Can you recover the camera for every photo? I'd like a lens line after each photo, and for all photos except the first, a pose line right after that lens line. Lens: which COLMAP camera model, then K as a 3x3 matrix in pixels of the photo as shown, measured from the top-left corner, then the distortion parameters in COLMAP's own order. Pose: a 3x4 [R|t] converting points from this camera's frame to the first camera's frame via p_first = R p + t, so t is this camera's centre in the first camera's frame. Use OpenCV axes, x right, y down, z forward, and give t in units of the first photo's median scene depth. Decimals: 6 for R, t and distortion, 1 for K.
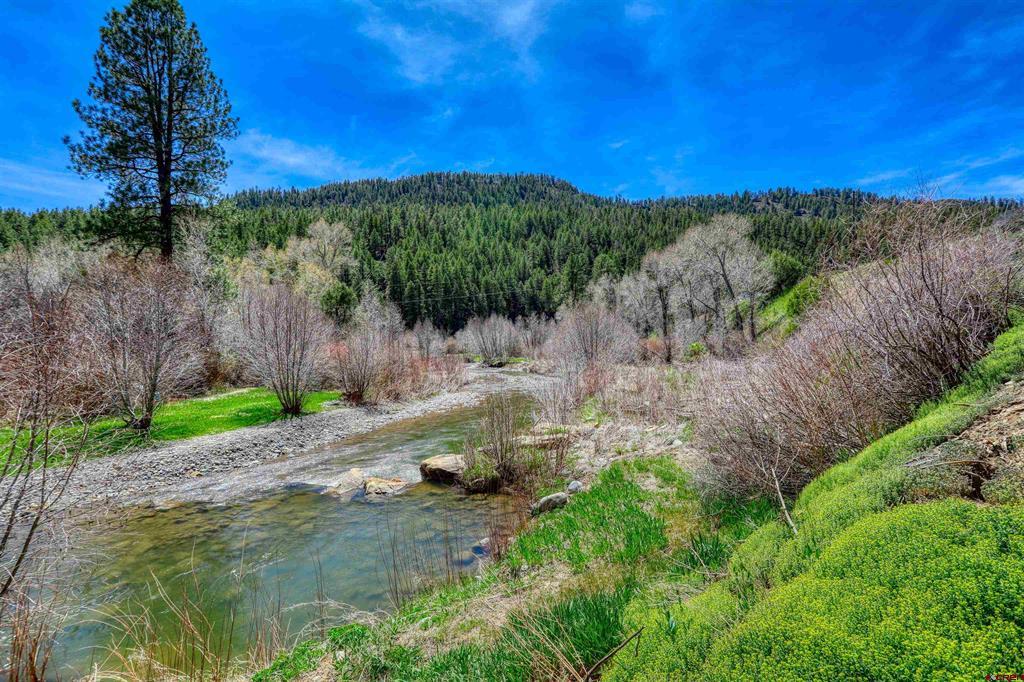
lens RADIAL K [[483.8, 0, 511.6], [0, 483.8, 340.2], [0, 0, 1]] dist [-0.003103, 0.000158]
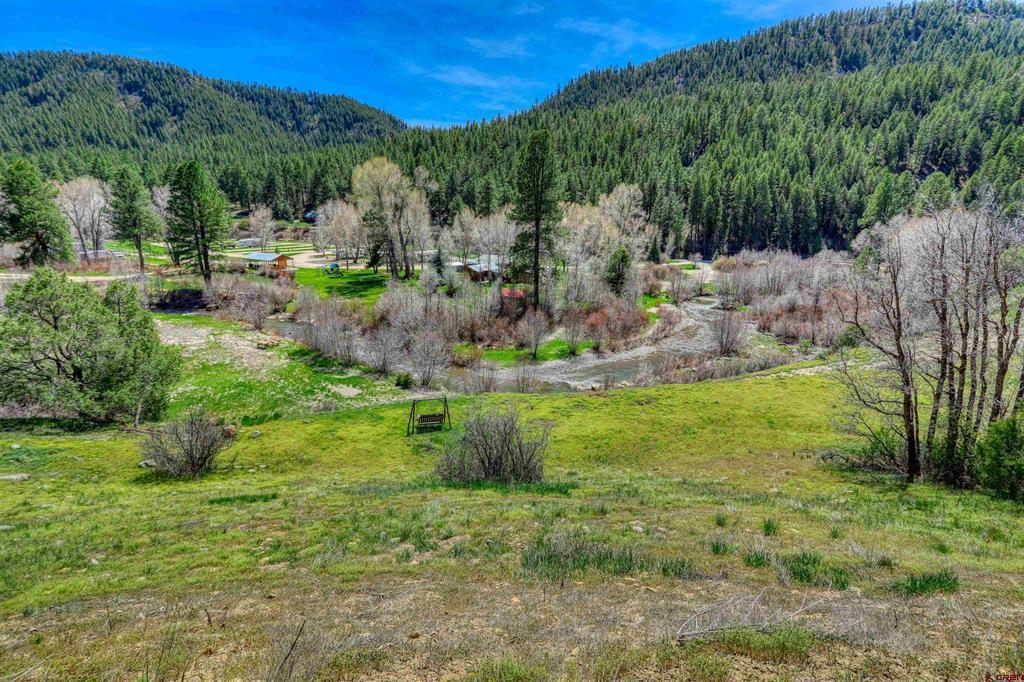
lens RADIAL K [[481.9, 0, 513.8], [0, 481.9, 345.0], [0, 0, 1]] dist [-0.001871, 0.002558]
pose [[0.806635, 0.190453, -0.559524, 0.075620], [-0.035478, 0.960557, 0.275811, -0.059004], [0.589984, -0.202627, 0.781576, -0.127837]]
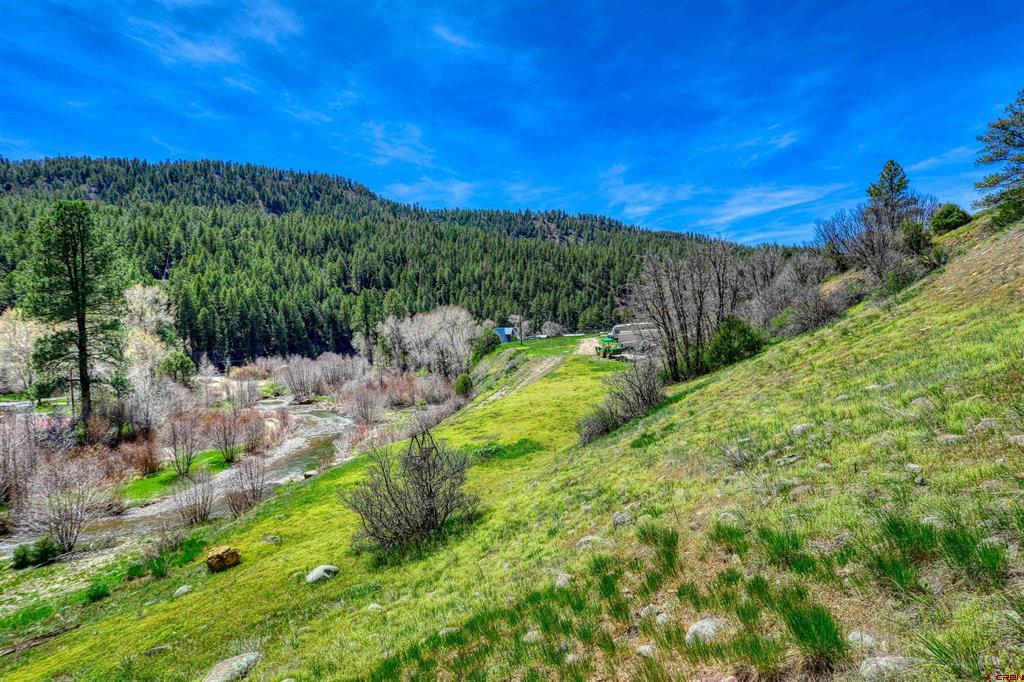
lens RADIAL K [[484.0, 0, 514.1], [0, 484.0, 345.1], [0, 0, 1]] dist [0.001093, 0.002143]
pose [[0.919174, -0.021239, 0.393278, -0.006935], [0.014412, 0.999690, 0.020306, -0.038368], [-0.393587, -0.012997, 0.919195, -0.148915]]
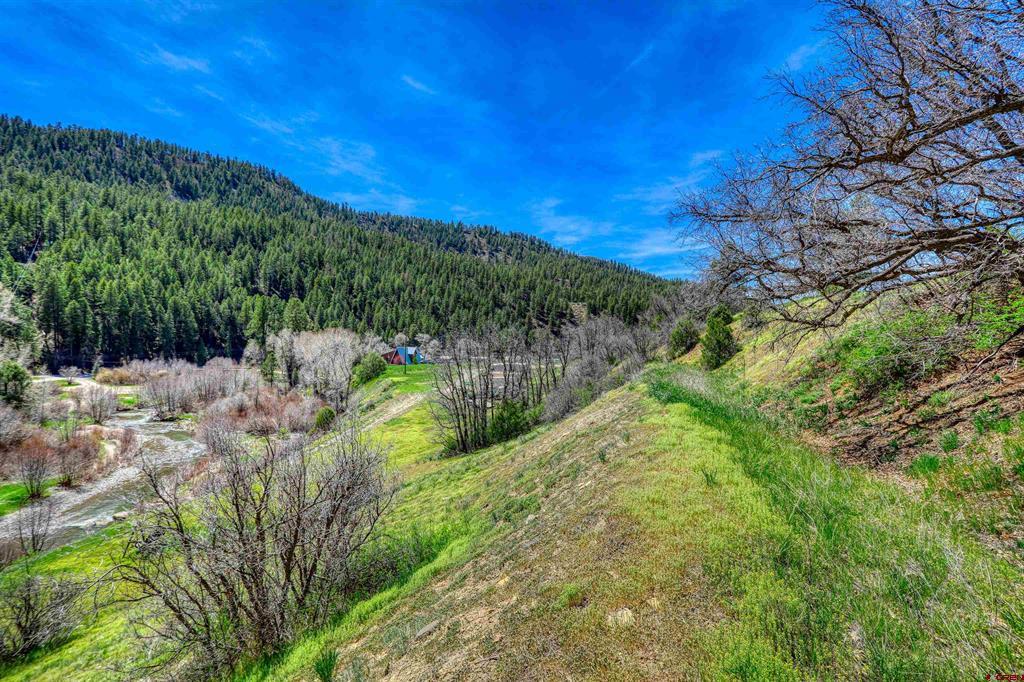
lens RADIAL K [[482.4, 0, 515.0], [0, 482.4, 344.3], [0, 0, 1]] dist [0.004538, 0.001414]
pose [[0.848680, 0.053841, 0.526159, 0.019422], [-0.058937, 0.998237, -0.007085, -0.057981], [-0.525613, -0.024997, 0.850357, -0.179782]]
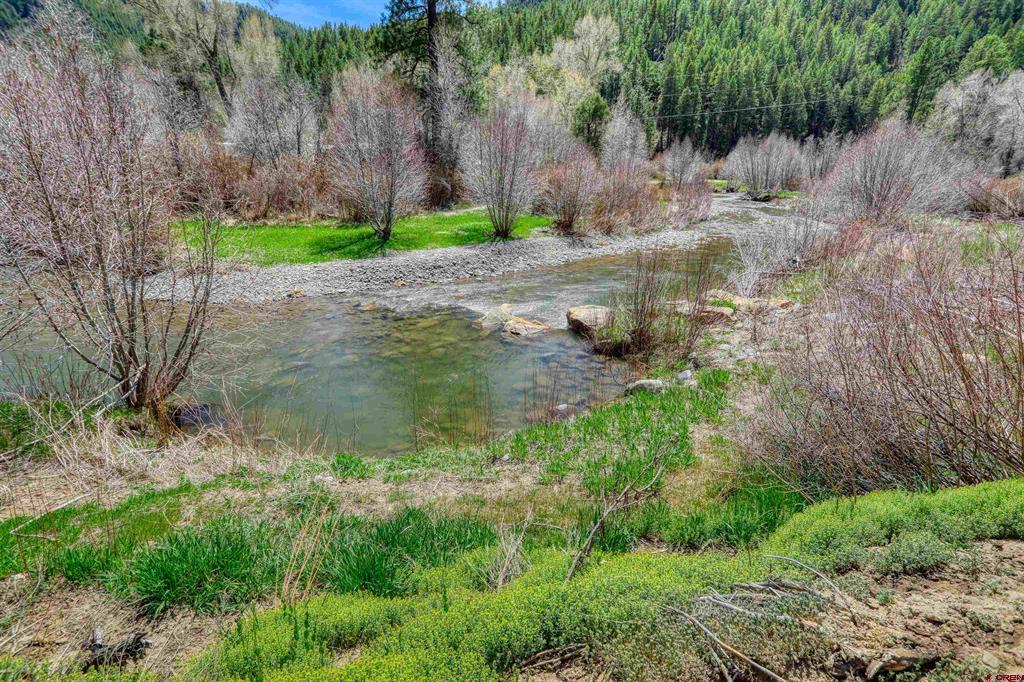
lens RADIAL K [[481.2, 0, 513.6], [0, 481.2, 345.2], [0, 0, 1]] dist [-0.003973, 0.002671]
pose [[0.864666, 0.220089, -0.451568, 0.008564], [-0.040839, 0.926738, 0.373483, -0.002113], [0.500684, -0.304496, 0.810307, 0.005867]]
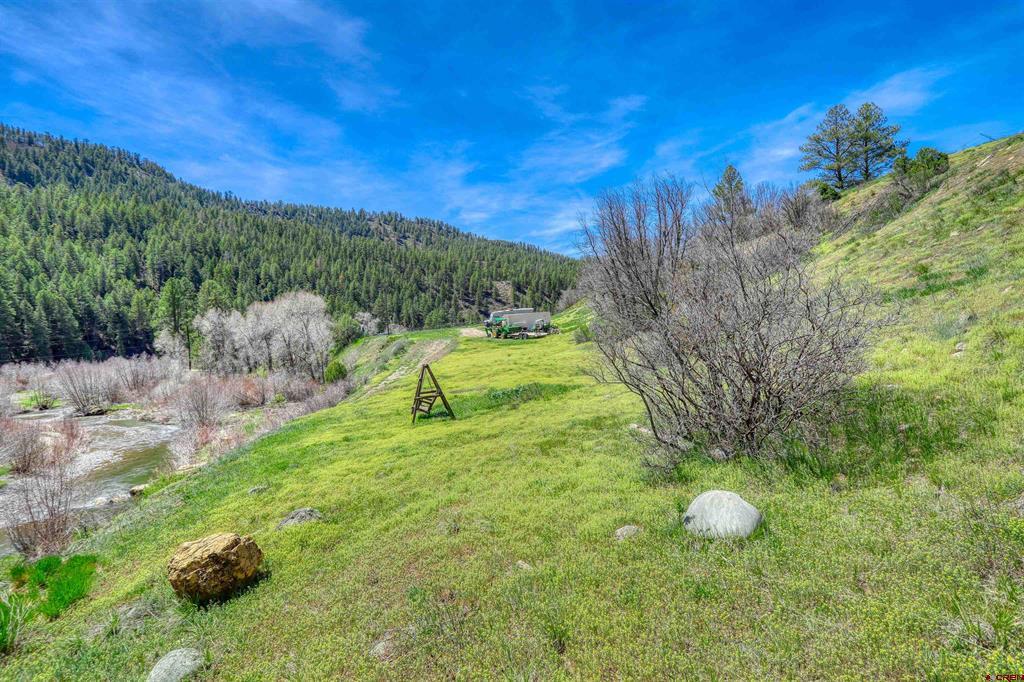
lens RADIAL K [[484.0, 0, 514.1], [0, 484.0, 345.1], [0, 0, 1]] dist [0.001093, 0.002143]
pose [[0.737801, -0.027423, 0.674461, -0.019253], [0.026069, 0.999587, 0.012125, -0.024484], [-0.674515, 0.008637, 0.738211, -0.113665]]
